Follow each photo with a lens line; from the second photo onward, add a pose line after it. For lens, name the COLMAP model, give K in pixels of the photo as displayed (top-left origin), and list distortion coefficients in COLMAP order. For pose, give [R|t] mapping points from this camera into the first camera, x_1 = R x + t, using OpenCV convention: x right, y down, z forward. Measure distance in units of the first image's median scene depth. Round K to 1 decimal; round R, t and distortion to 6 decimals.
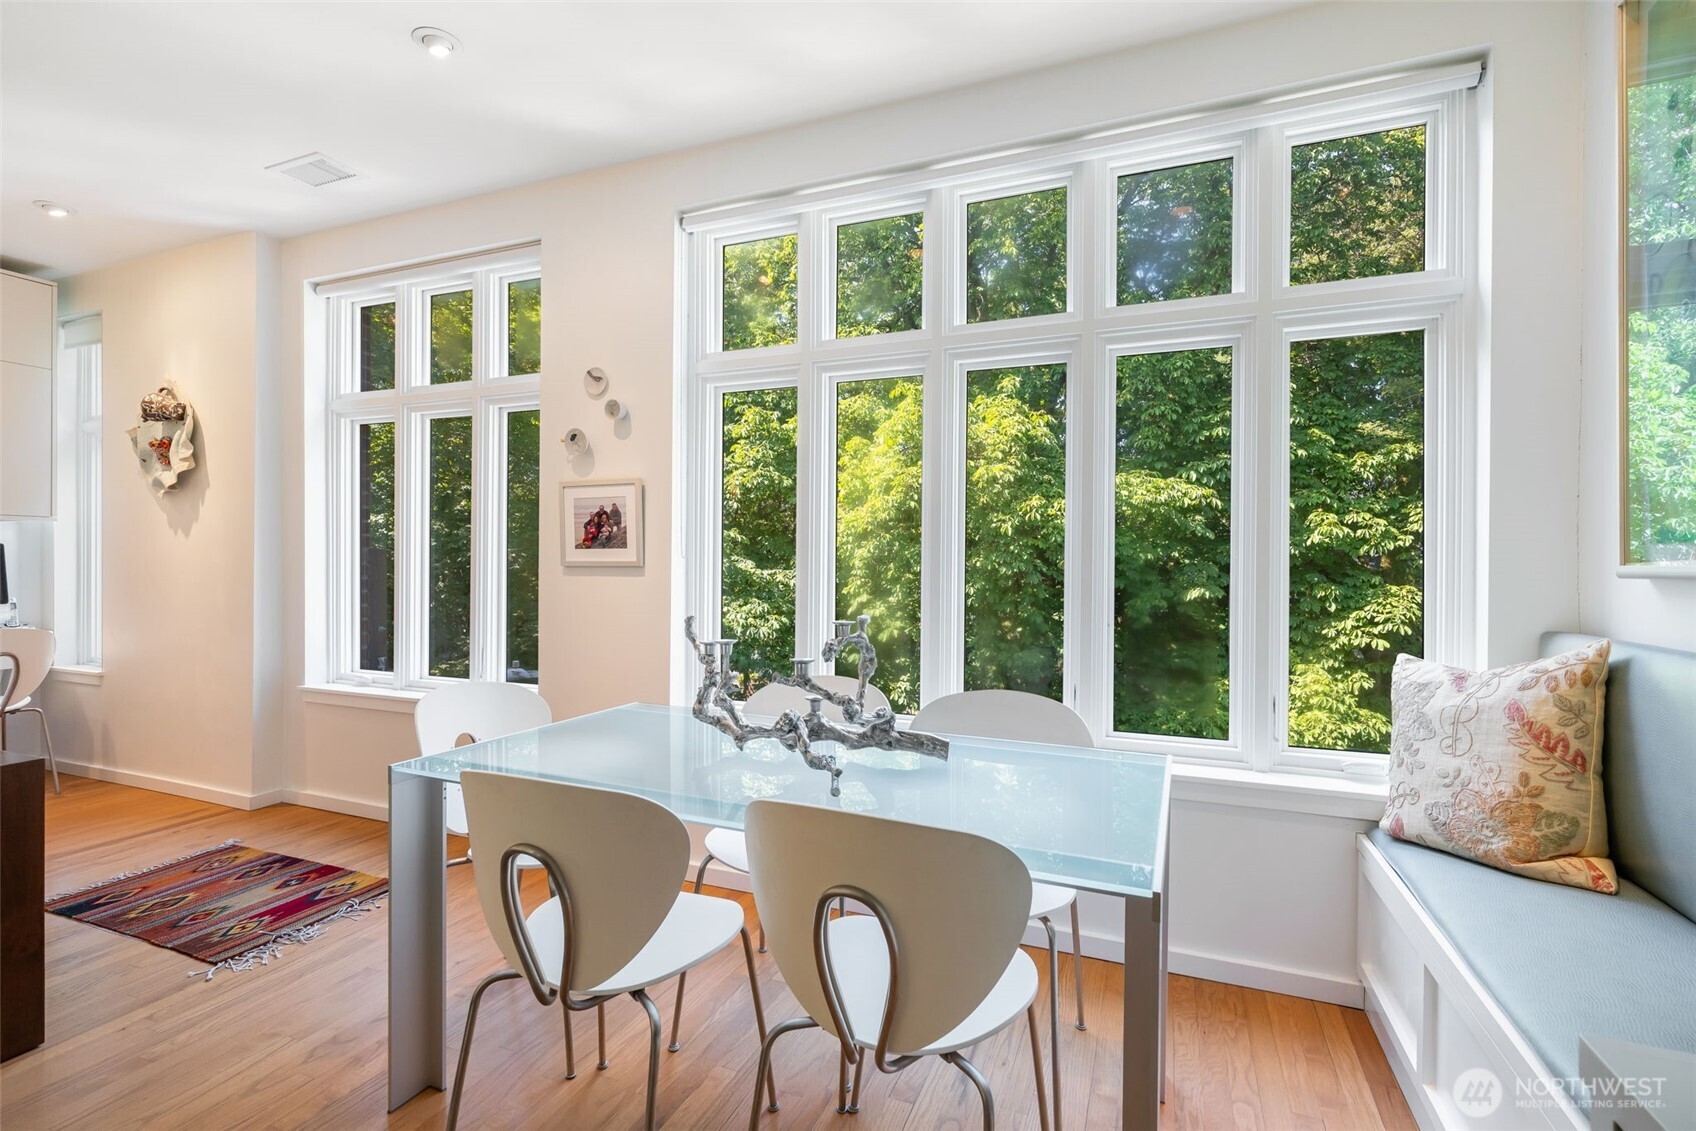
lens RADIAL K [[747.8, 0, 889.5], [0, 747.8, 557.1], [0, 0, 1]] dist [0.000108, -0.000550]
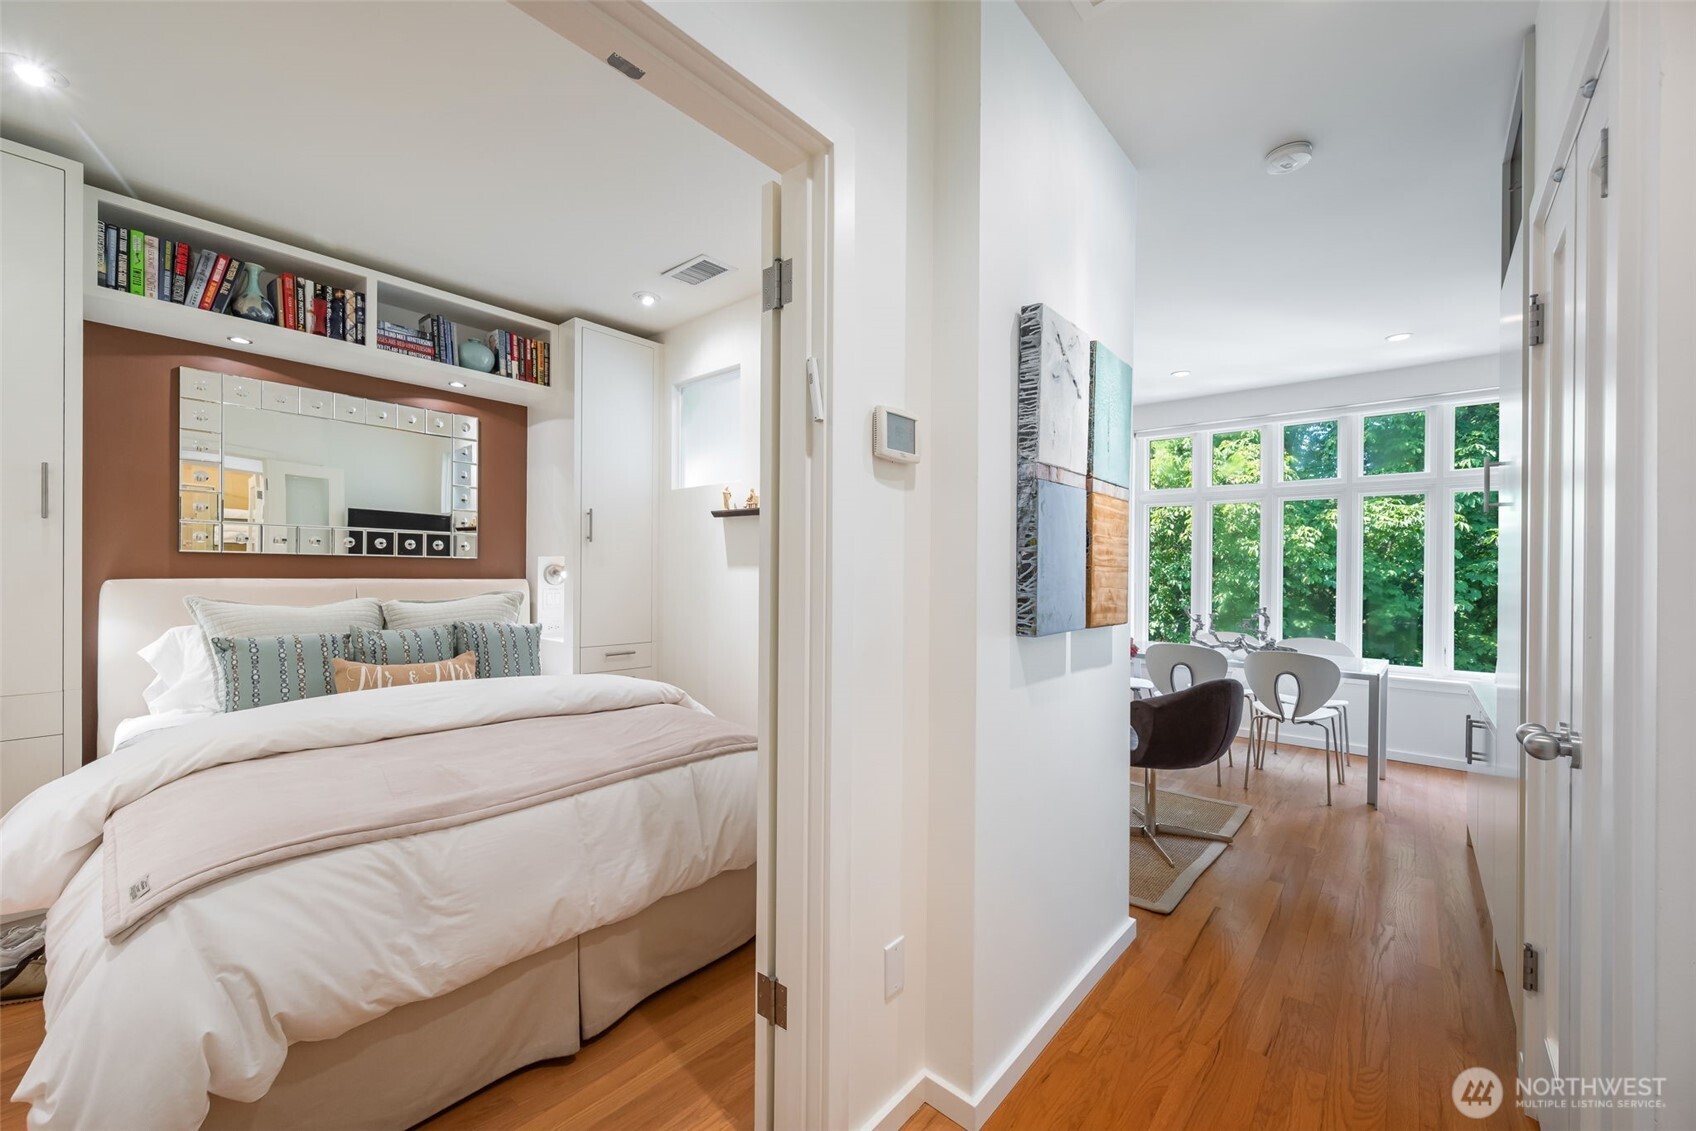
lens RADIAL K [[685.0, 0, 848.0], [0, 685.0, 565.5], [0, 0, 1]] dist [0.001518, 0.000002]
pose [[0.941939, 0.001520, -0.335781, -0.095285], [-0.002206, 0.999996, -0.001664, -0.010262], [0.335777, 0.002308, 0.941939, -0.299969]]
